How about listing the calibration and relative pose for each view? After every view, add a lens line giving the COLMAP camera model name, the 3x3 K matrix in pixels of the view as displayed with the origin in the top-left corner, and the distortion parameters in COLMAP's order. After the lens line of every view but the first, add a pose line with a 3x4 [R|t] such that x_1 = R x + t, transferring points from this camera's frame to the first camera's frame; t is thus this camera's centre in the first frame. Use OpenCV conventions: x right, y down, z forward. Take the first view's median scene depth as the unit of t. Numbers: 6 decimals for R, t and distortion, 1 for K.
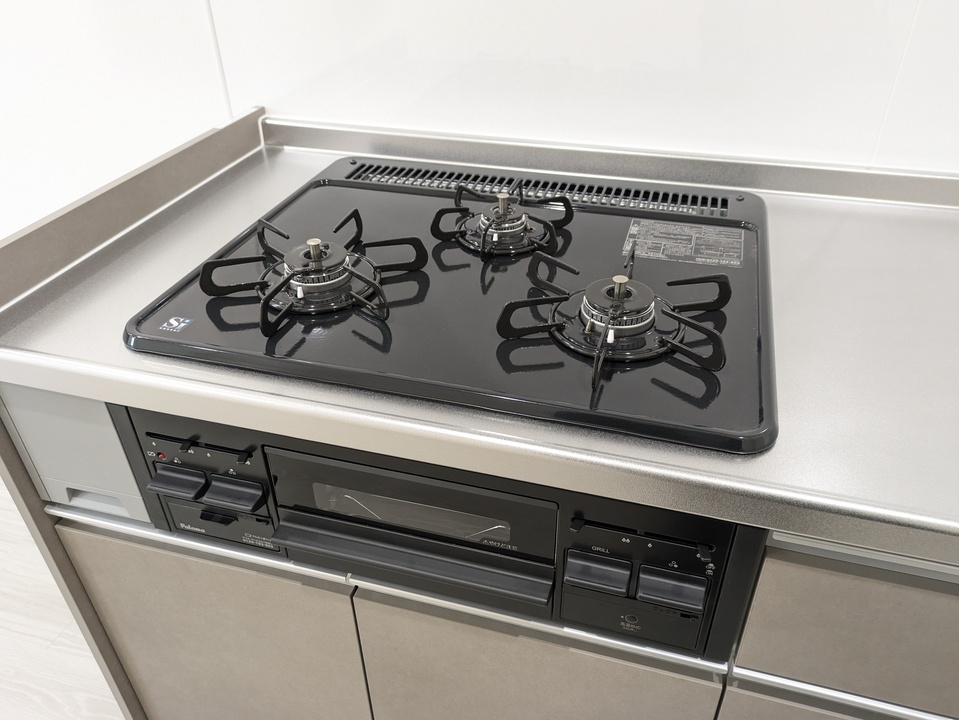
lens RADIAL K [[738.7, 0, 480.6], [0, 738.7, 358.9], [0, 0, 1]] dist [0.012475, 0.000436]
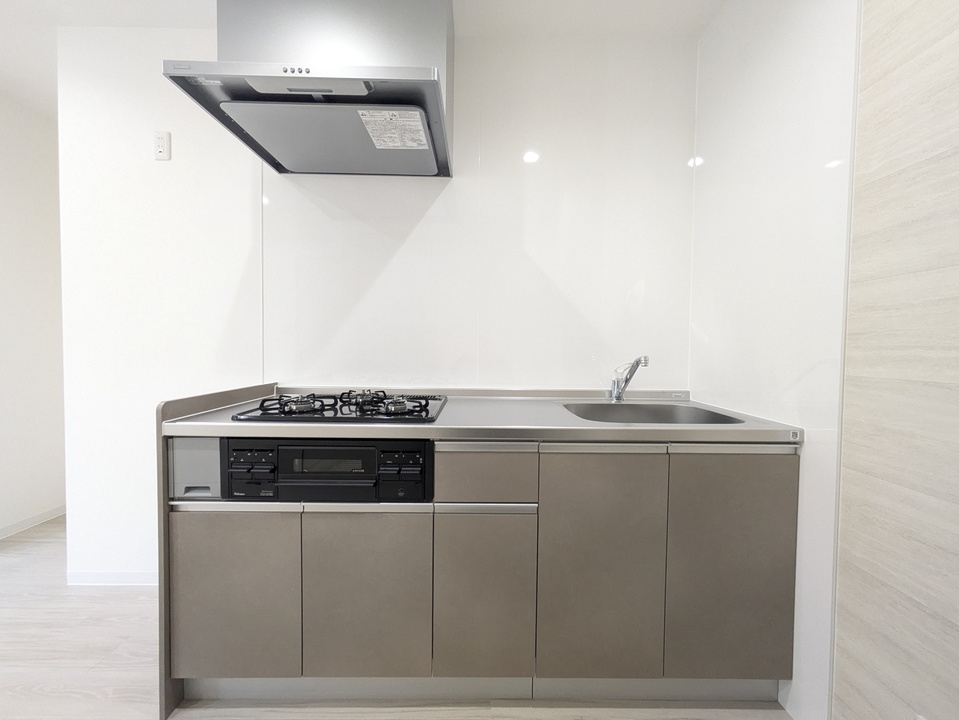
lens RADIAL K [[374.8, 0, 477.3], [0, 374.8, 356.6], [0, 0, 1]] dist [0.001896, 0.000069]
pose [[0.958336, 0.013725, 0.285314, 0.045874], [0.144864, 0.837510, -0.526869, 0.697671], [-0.246185, 0.546249, 0.800628, -0.613229]]
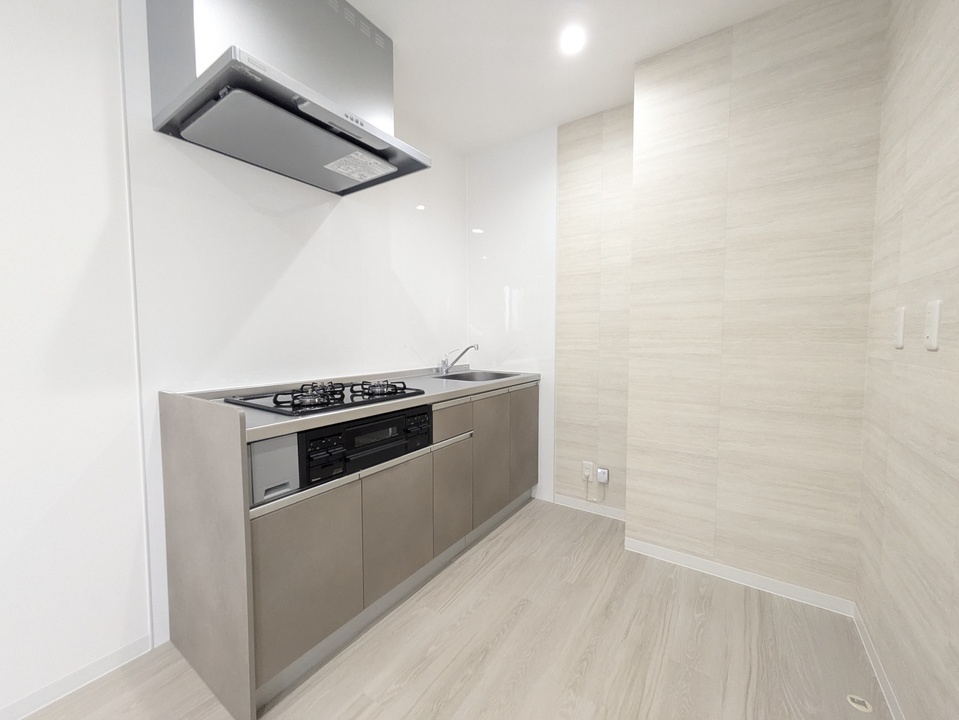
lens RADIAL K [[374.8, 0, 484.4], [0, 374.8, 356.7], [0, 0, 1]] dist [0.001896, 0.000069]
pose [[0.312938, -0.040897, 0.948893, -1.700911], [0.543669, 0.826914, -0.143659, 0.433410], [-0.778777, 0.560840, 0.281007, -0.246064]]
